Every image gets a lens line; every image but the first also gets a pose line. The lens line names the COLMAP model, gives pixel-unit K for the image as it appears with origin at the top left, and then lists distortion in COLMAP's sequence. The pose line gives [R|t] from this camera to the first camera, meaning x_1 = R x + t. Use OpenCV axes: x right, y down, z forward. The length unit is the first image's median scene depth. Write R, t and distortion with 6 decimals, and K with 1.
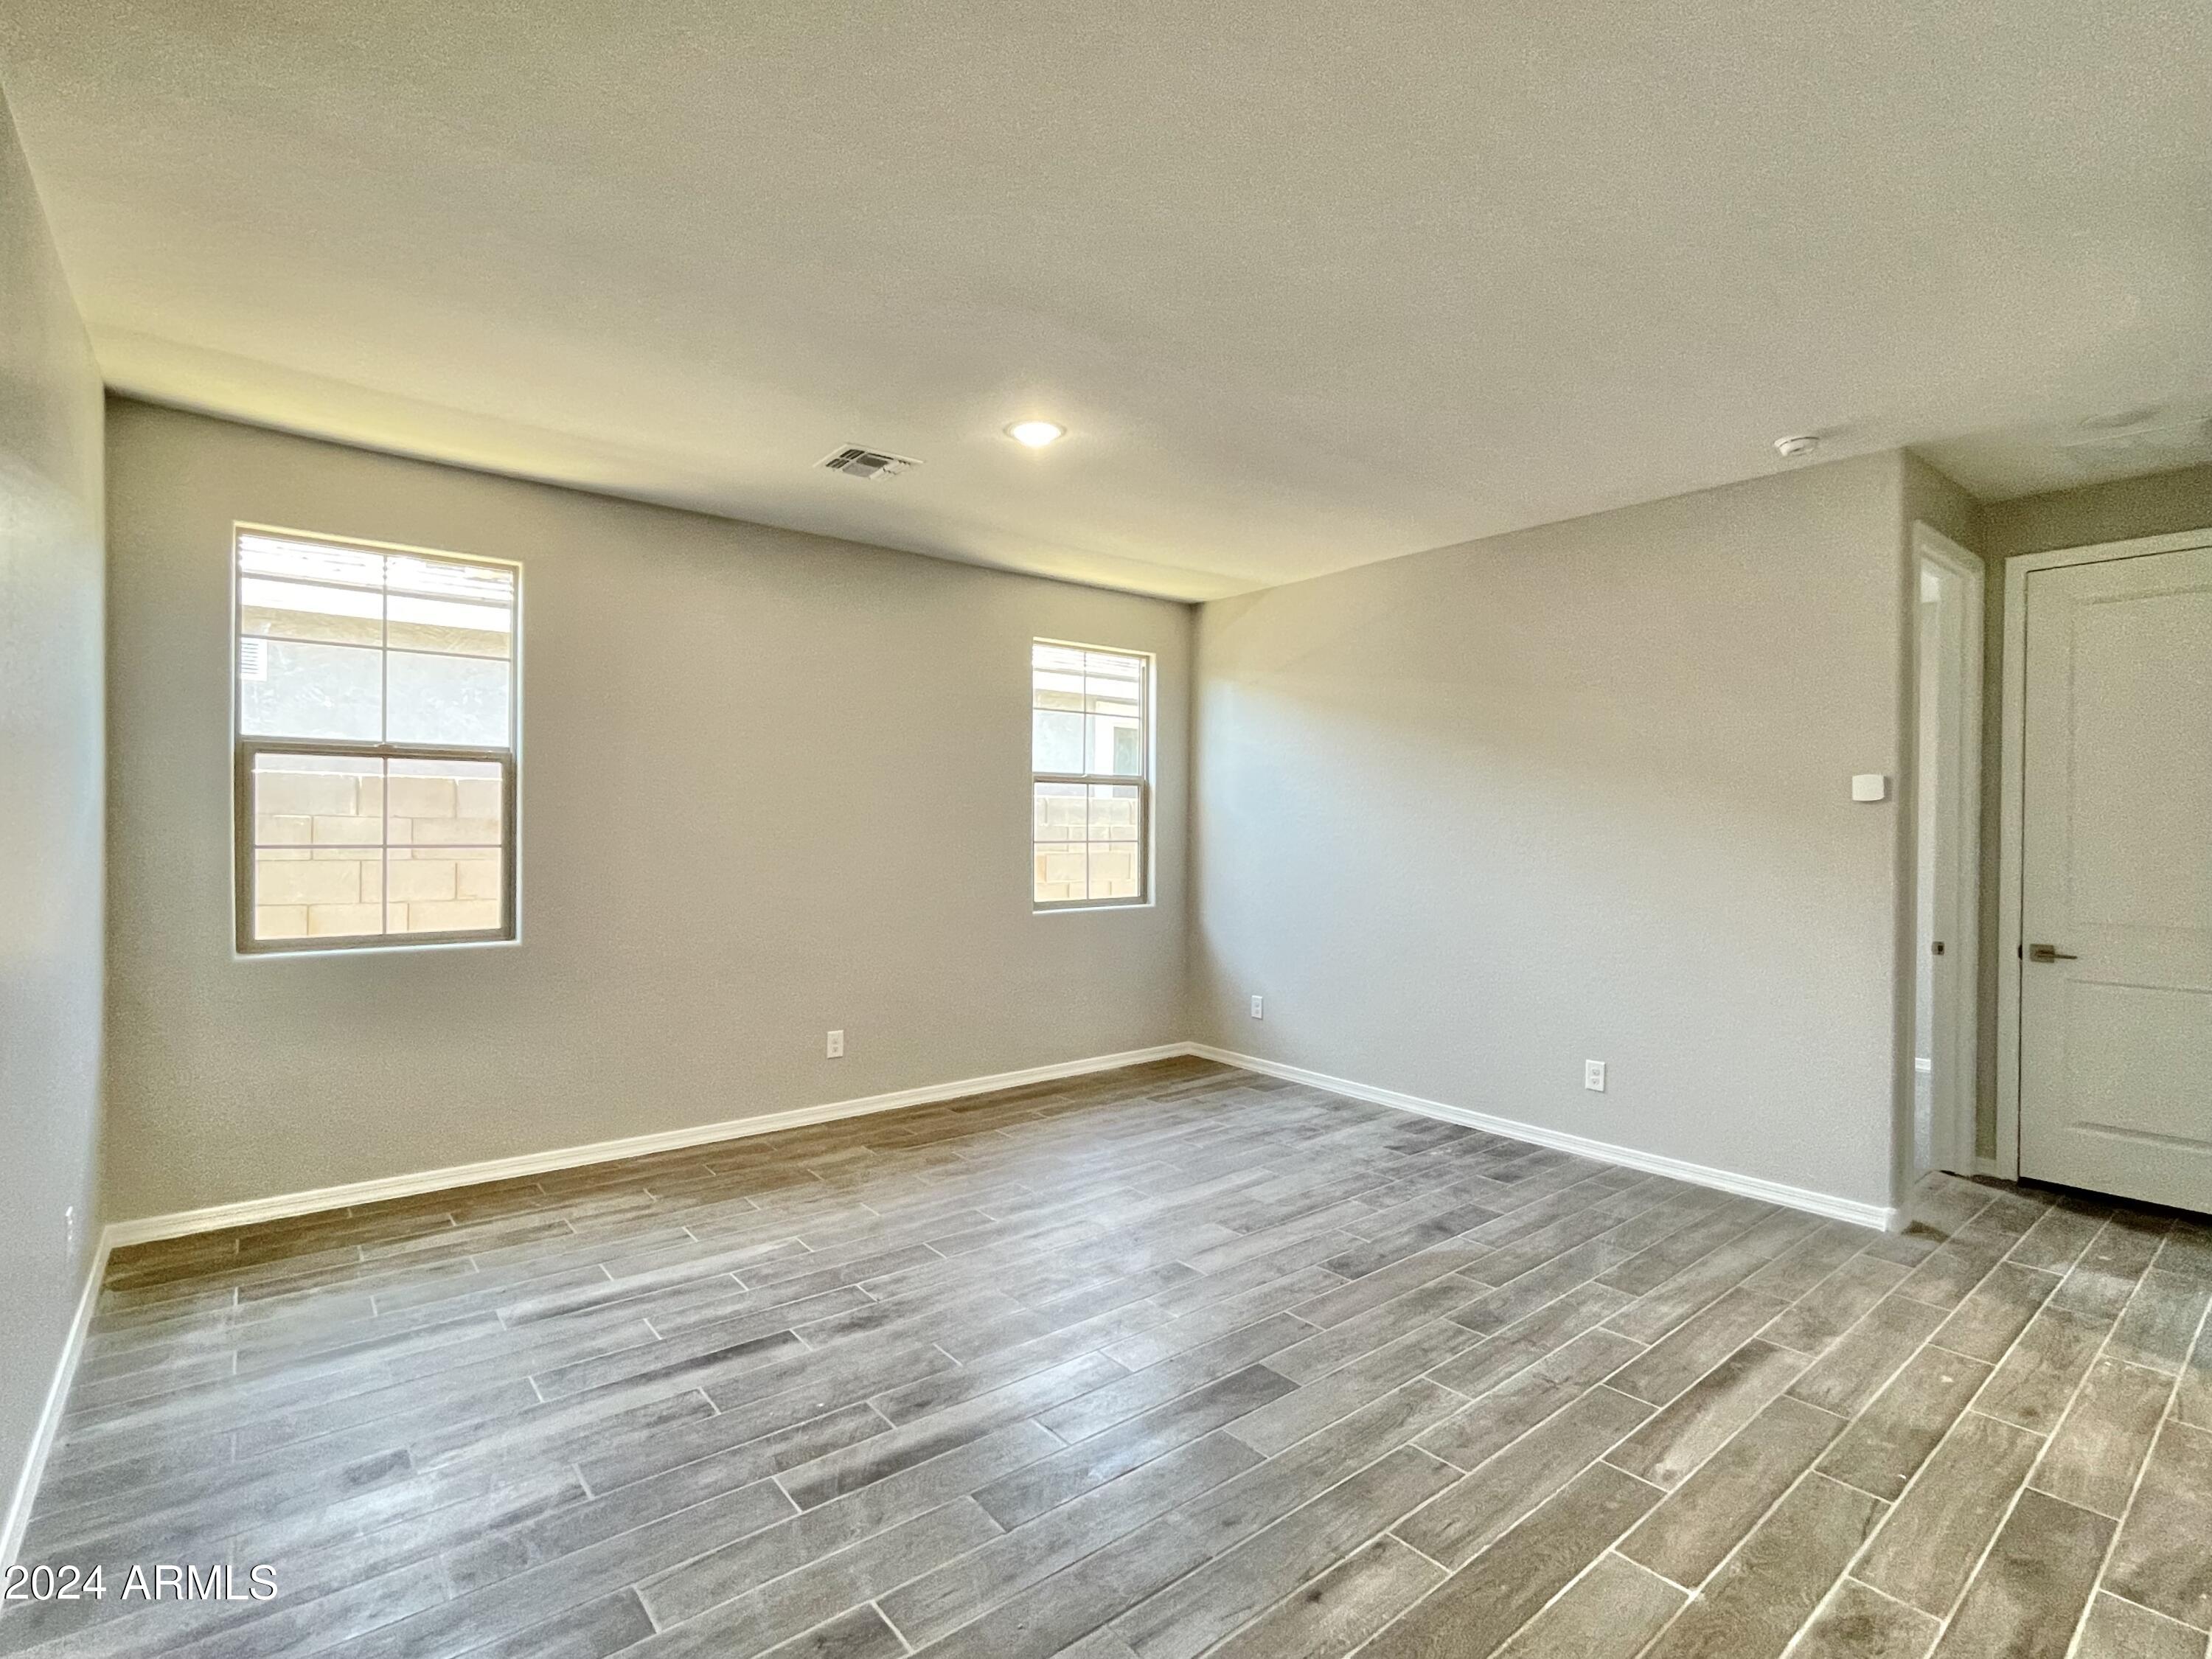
lens RADIAL K [[1055.5, 0, 1098.8], [0, 1055.5, 826.5], [0, 0, 1]] dist [0.001547, -0.000927]
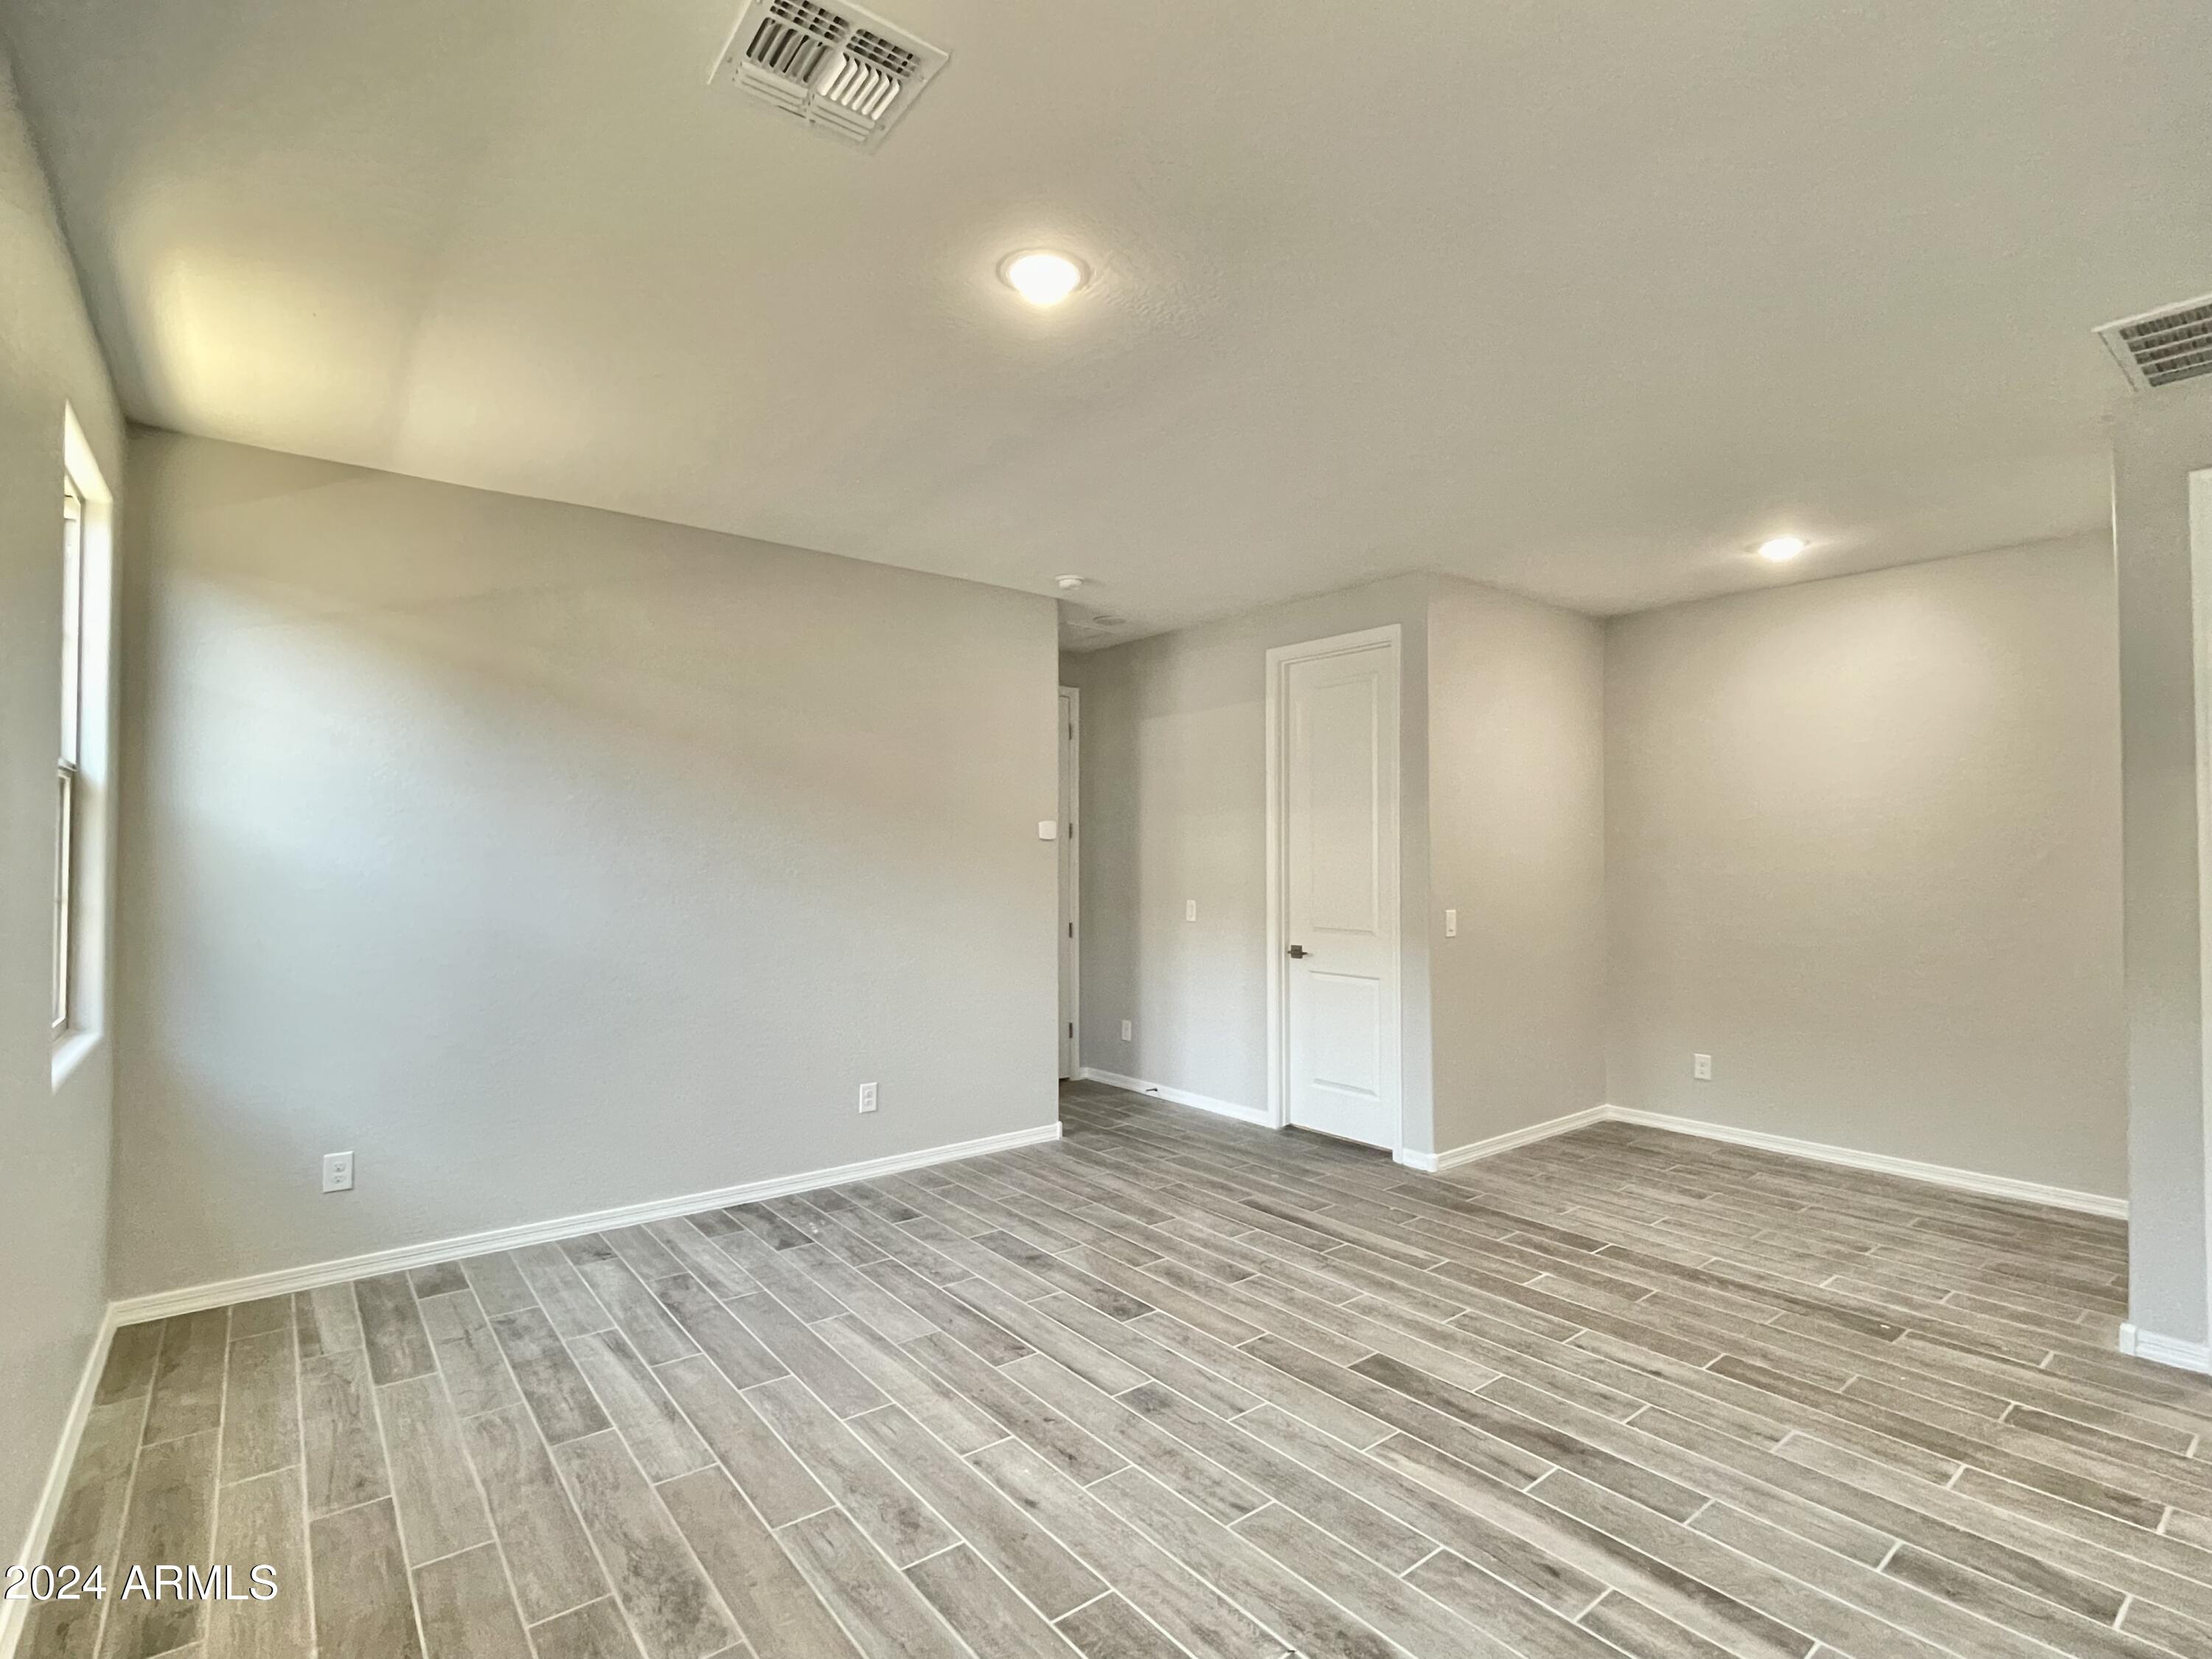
lens RADIAL K [[1055.5, 0, 1096.2], [0, 1055.5, 838.6], [0, 0, 1]] dist [0.001547, -0.000927]
pose [[0.020028, 0.007260, 0.999773, -0.658845], [-0.000489, 0.999974, -0.007252, -0.014215], [-0.999799, -0.000343, 0.020031, 0.875836]]
